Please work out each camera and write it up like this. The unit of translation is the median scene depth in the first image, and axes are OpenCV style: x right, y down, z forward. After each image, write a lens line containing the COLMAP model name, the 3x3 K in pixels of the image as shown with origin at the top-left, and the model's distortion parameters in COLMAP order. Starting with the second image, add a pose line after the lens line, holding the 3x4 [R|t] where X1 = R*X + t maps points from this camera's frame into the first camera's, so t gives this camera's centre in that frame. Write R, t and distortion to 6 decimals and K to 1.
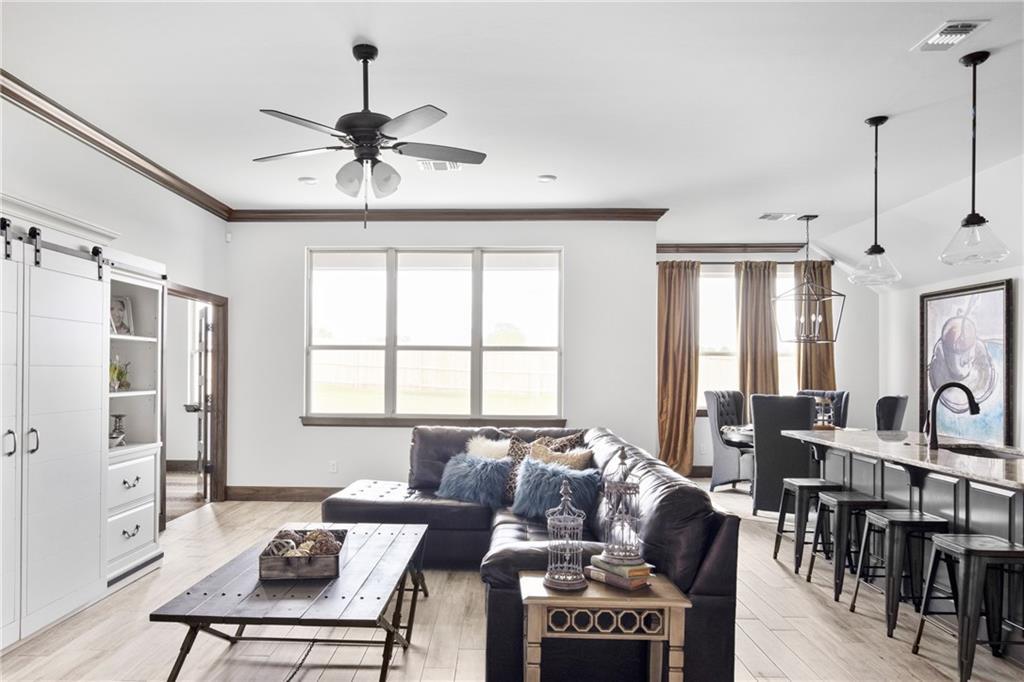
lens RADIAL K [[679.4, 0, 509.6], [0, 679.4, 368.5], [0, 0, 1]] dist [0.001239, 0.000370]
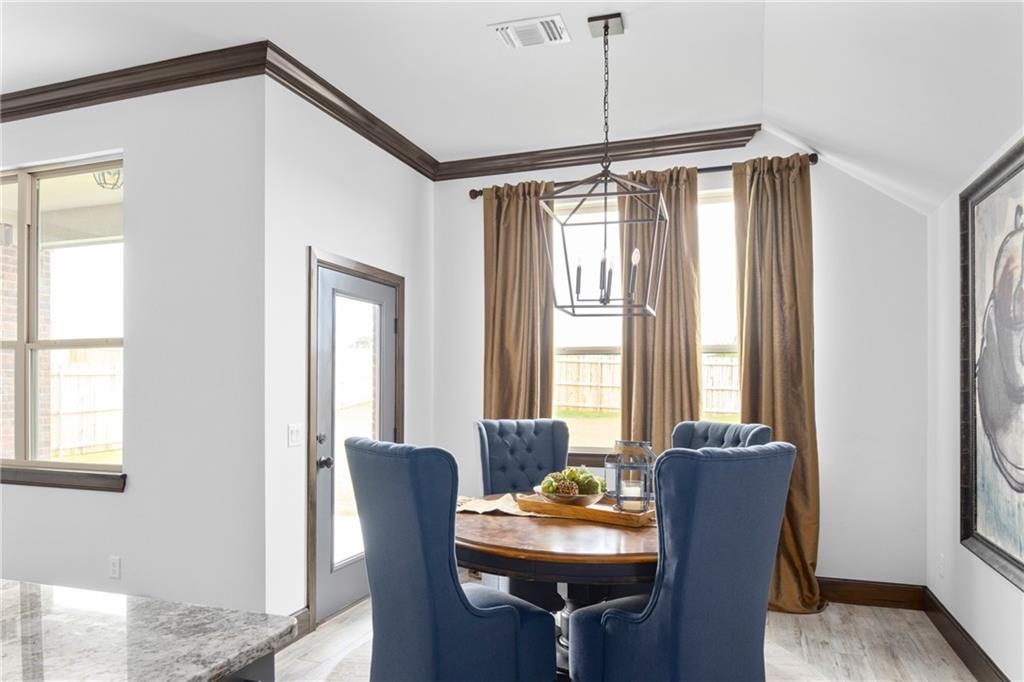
lens RADIAL K [[699.0, 0, 511.3], [0, 699.0, 385.6], [0, 0, 1]] dist [-0.000656, -0.000868]
pose [[0.950779, -0.005582, -0.309819, 0.424333], [0.004958, 0.999984, -0.002799, 0.006535], [0.309830, 0.001125, 0.950791, 0.459979]]
